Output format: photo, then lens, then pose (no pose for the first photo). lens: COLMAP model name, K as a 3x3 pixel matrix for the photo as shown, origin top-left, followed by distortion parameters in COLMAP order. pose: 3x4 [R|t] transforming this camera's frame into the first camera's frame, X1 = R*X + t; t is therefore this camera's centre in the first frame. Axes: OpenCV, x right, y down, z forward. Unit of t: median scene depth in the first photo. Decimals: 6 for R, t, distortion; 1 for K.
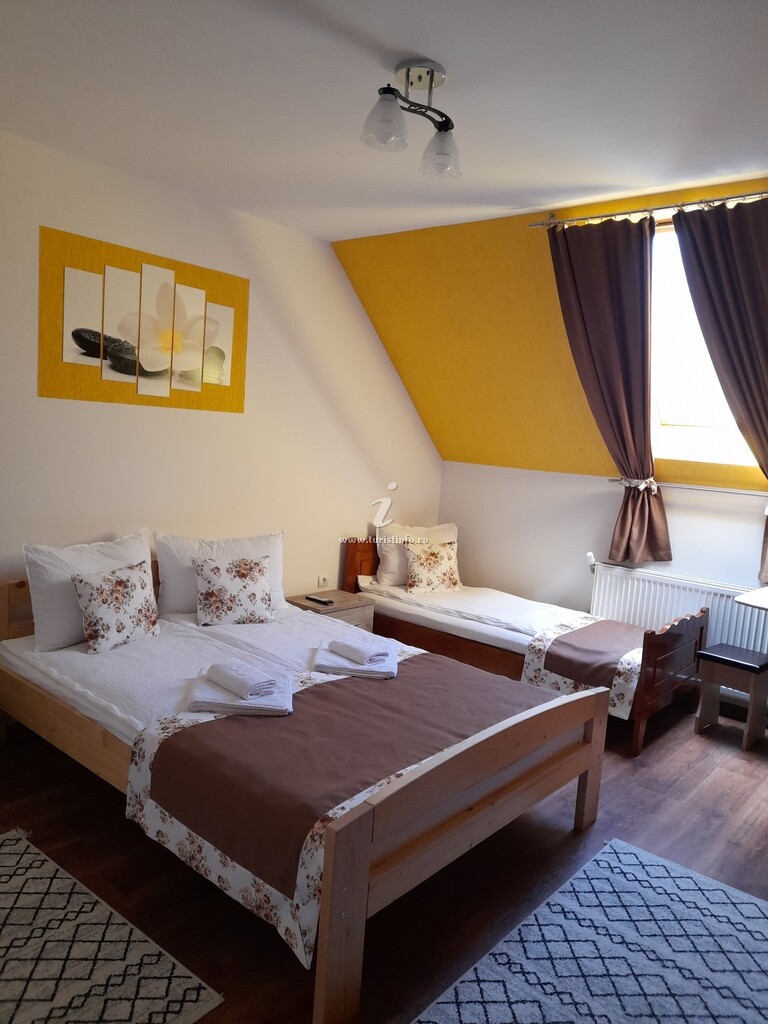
lens RADIAL K [[752.0, 0, 391.6], [0, 752.0, 516.0], [0, 0, 1]] dist [0.062782, -0.054688]
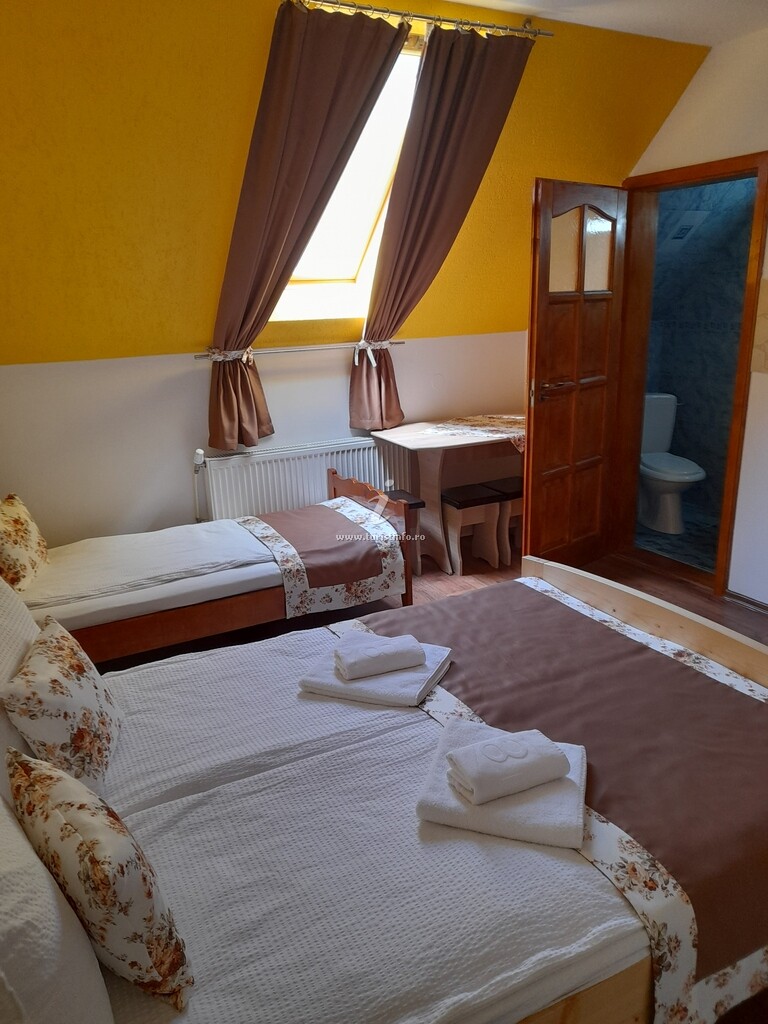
lens RADIAL K [[752.0, 0, 391.6], [0, 752.0, 516.0], [0, 0, 1]] dist [0.062782, -0.054688]
pose [[0.358691, -0.343777, 0.867847, -0.491187], [0.163390, 0.938483, 0.304227, -0.122236], [-0.919045, 0.032675, 0.392795, 0.595743]]
